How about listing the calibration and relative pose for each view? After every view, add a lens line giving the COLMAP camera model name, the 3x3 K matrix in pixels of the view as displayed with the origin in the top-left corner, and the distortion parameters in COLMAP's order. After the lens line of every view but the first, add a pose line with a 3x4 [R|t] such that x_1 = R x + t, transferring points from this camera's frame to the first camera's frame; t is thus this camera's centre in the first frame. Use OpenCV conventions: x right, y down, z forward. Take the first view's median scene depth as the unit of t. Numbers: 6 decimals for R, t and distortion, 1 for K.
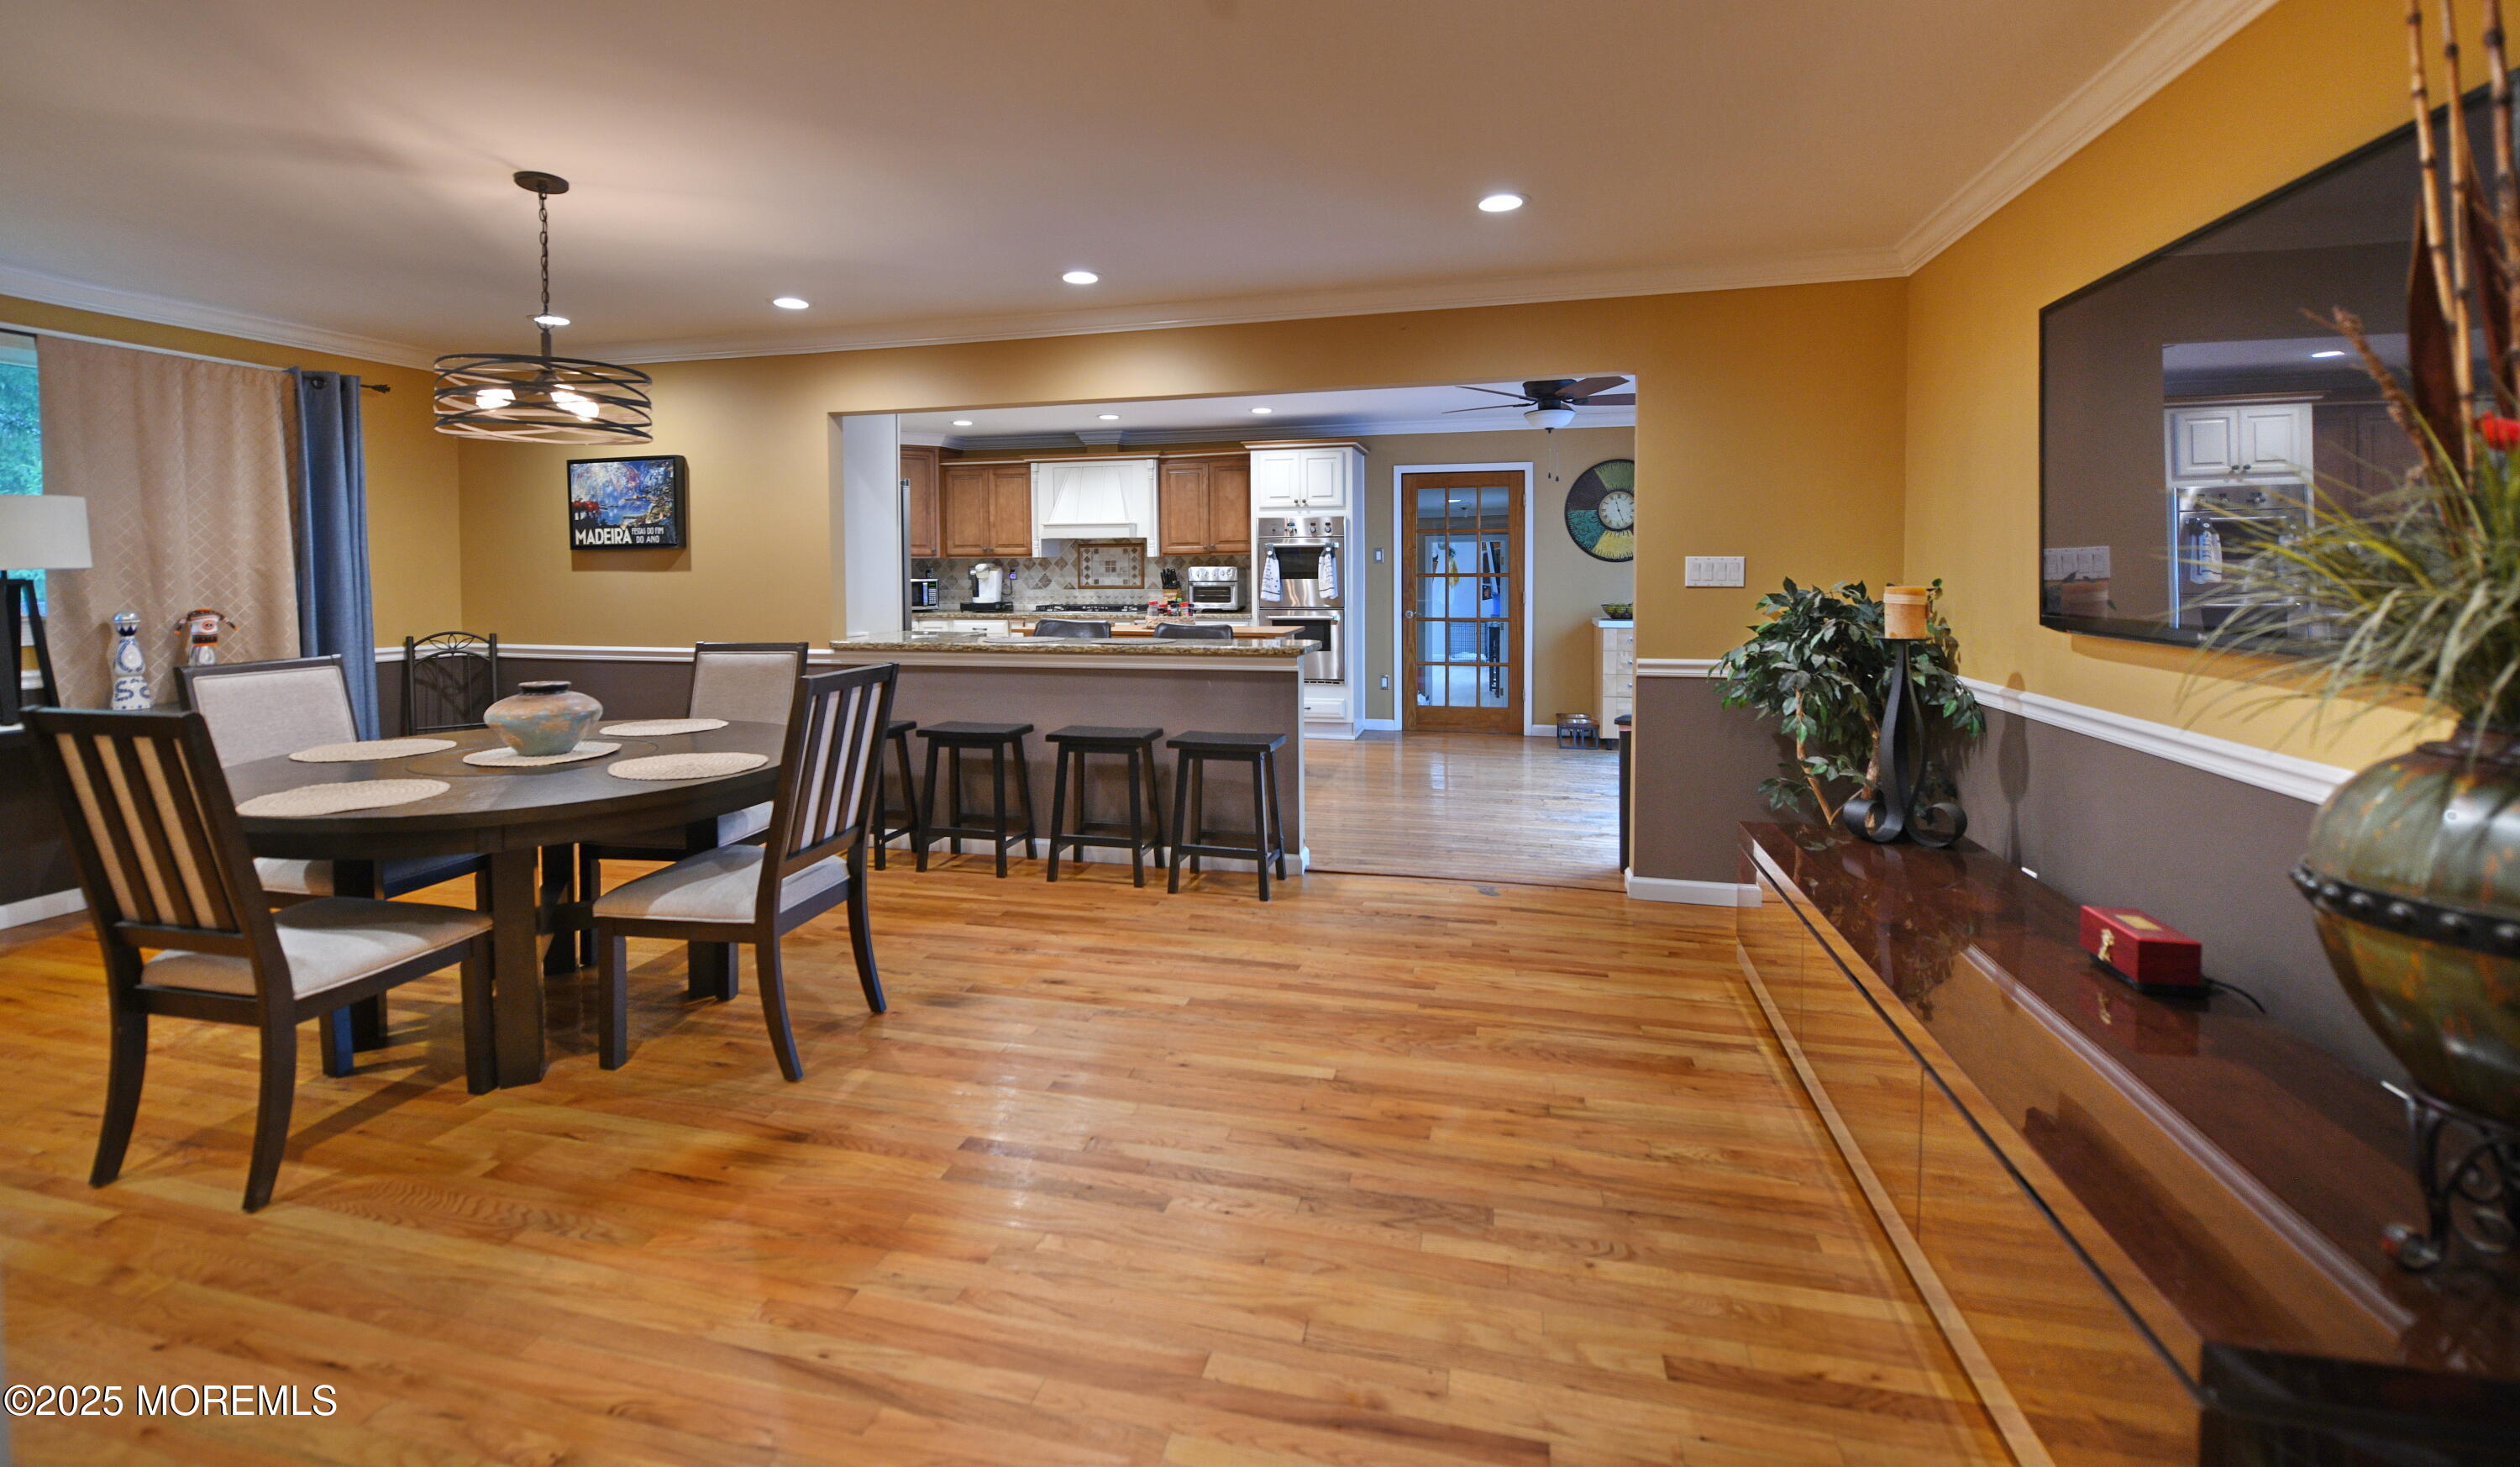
lens RADIAL K [[1055.4, 0, 1249.3], [0, 1055.4, 606.9], [0, 0, 1]] dist [-0.007795, -0.001561]
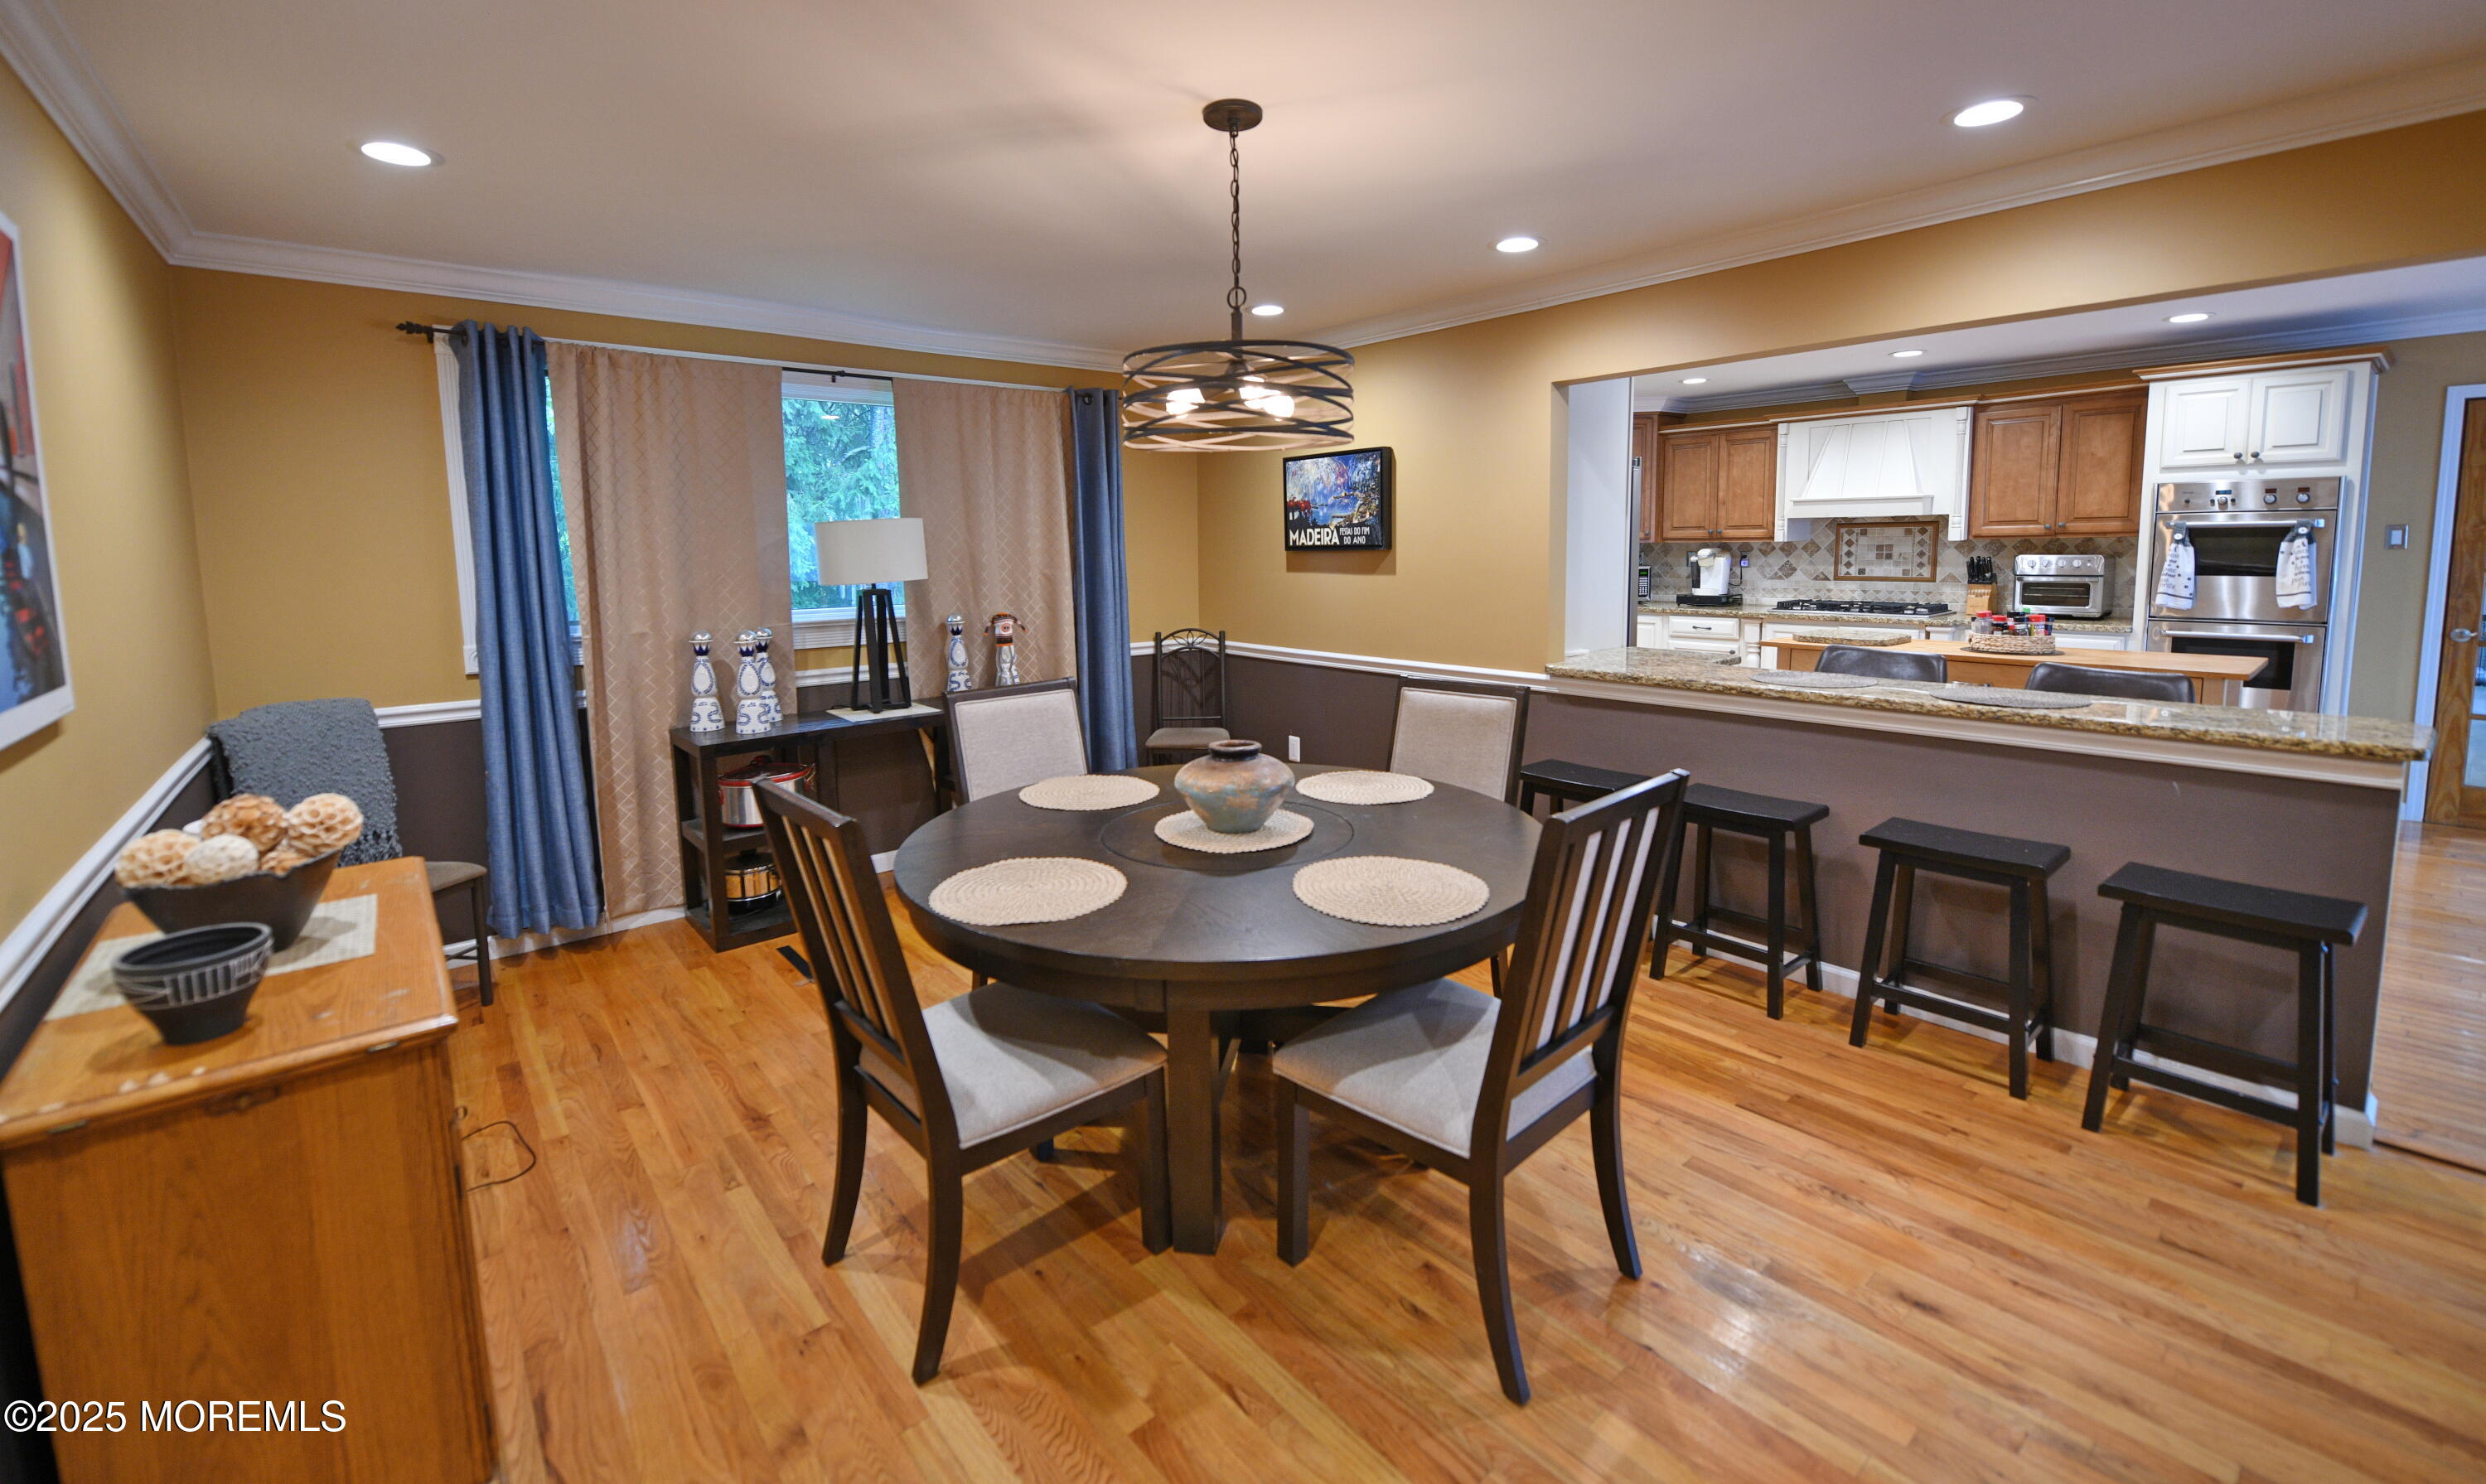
lens RADIAL K [[1041.0, 0, 1242.6], [0, 1041.0, 644.1], [0, 0, 1]] dist [-0.007795, -0.001561]
pose [[0.806654, 0.051112, -0.588810, -0.106485], [-0.010432, 0.997330, 0.072282, -0.037702], [0.590932, -0.052164, 0.805033, 0.198477]]
